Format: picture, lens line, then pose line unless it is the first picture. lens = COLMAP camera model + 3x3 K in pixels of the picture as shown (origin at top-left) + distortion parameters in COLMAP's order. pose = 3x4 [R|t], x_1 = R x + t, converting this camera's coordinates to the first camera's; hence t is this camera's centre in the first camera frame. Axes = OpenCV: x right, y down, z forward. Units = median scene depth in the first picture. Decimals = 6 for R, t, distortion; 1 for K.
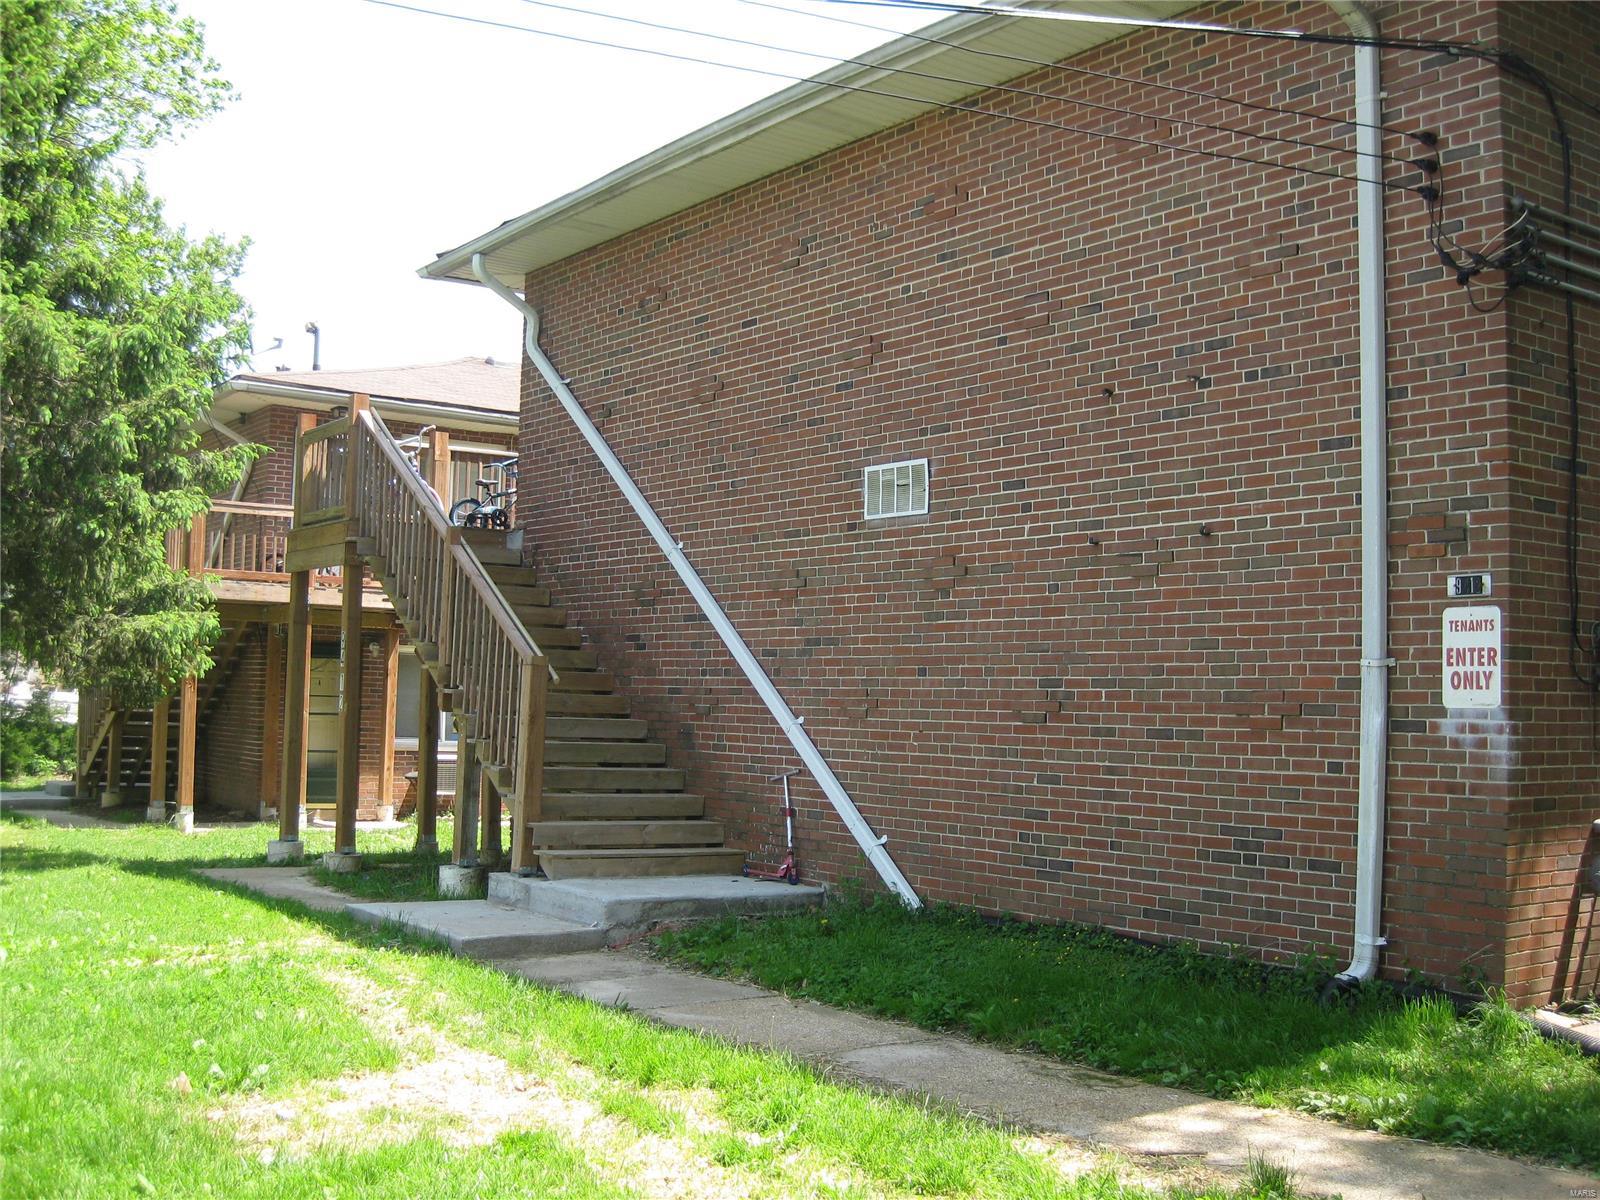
lens RADIAL K [[1739.9, 0, 800.0], [0, 1739.9, 600.0], [0, 0, 1]] dist [-0.168550, 0.134120]
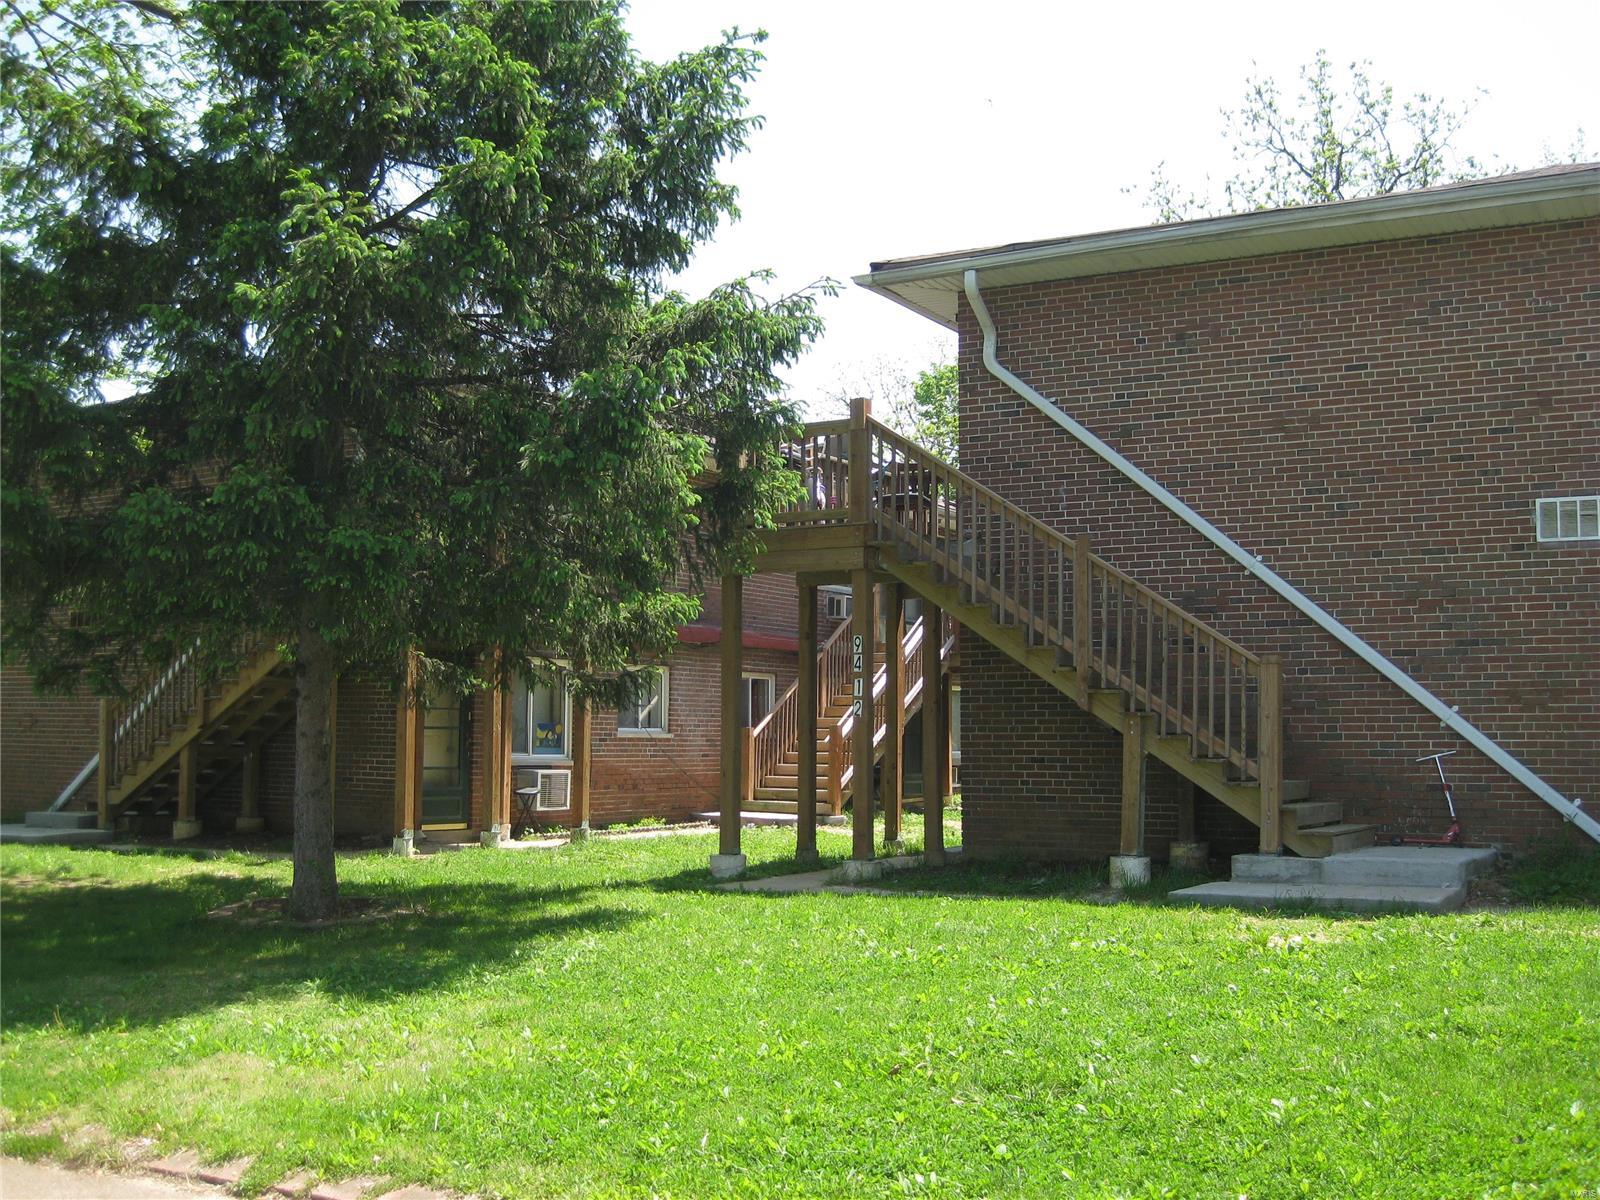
lens RADIAL K [[1739.9, 0, 800.0], [0, 1739.9, 600.0], [0, 0, 1]] dist [-0.168550, 0.134120]
pose [[0.915543, 0.016898, 0.401864, -0.686759], [-0.010832, 0.999791, -0.017362, 0.015631], [-0.402073, 0.011542, 0.915535, 0.092550]]
